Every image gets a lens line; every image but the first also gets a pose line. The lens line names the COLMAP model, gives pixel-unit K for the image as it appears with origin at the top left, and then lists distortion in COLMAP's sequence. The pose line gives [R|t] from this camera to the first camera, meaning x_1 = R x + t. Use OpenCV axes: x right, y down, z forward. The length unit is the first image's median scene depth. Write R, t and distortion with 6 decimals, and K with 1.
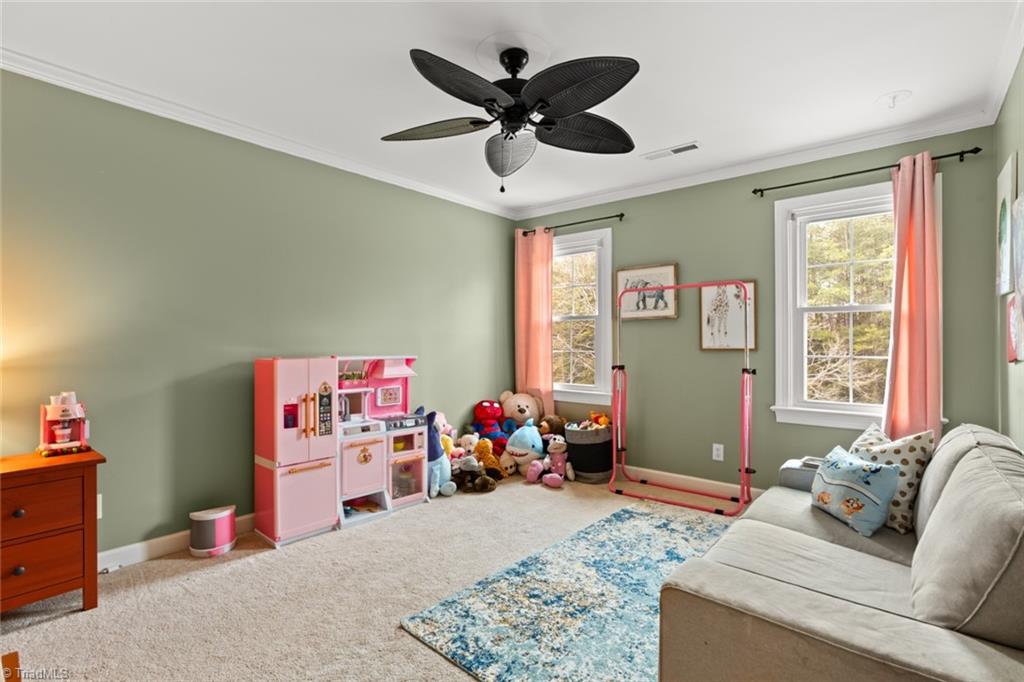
lens RADIAL K [[483.4, 0, 512.0], [0, 483.4, 341.0], [0, 0, 1]] dist [-0.001773, 0.000006]
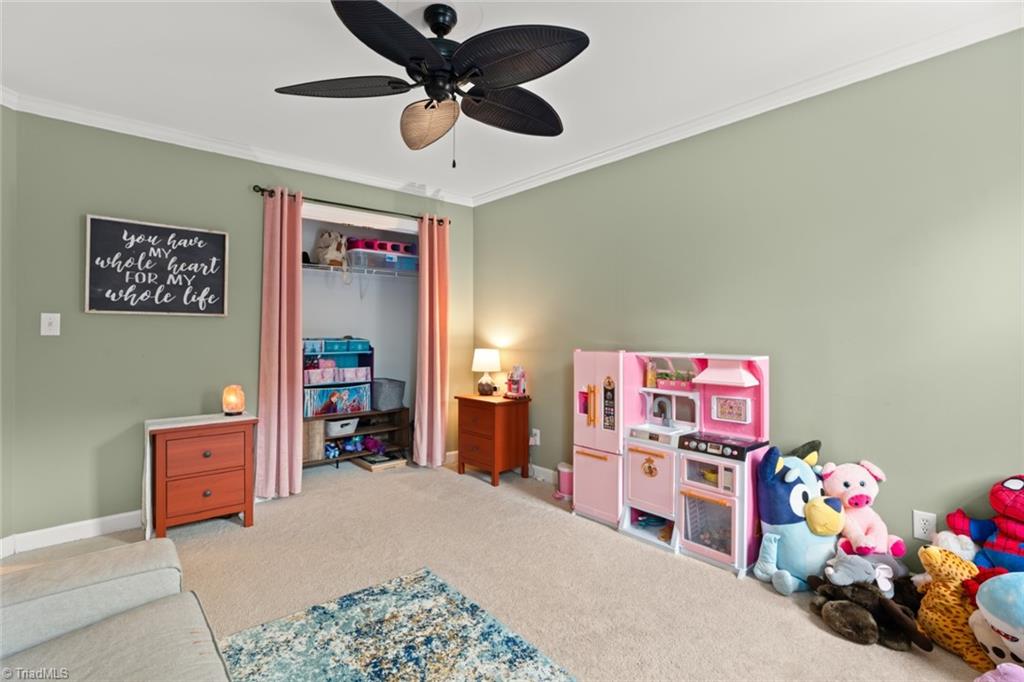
lens RADIAL K [[489.1, 0, 512.6], [0, 489.1, 334.4], [0, 0, 1]] dist [-0.002563, -0.000192]
pose [[-0.159389, -0.001098, -0.987215, 0.663558], [0.007600, 0.999968, -0.002340, -0.001291], [0.987187, -0.007876, -0.159375, 0.987842]]
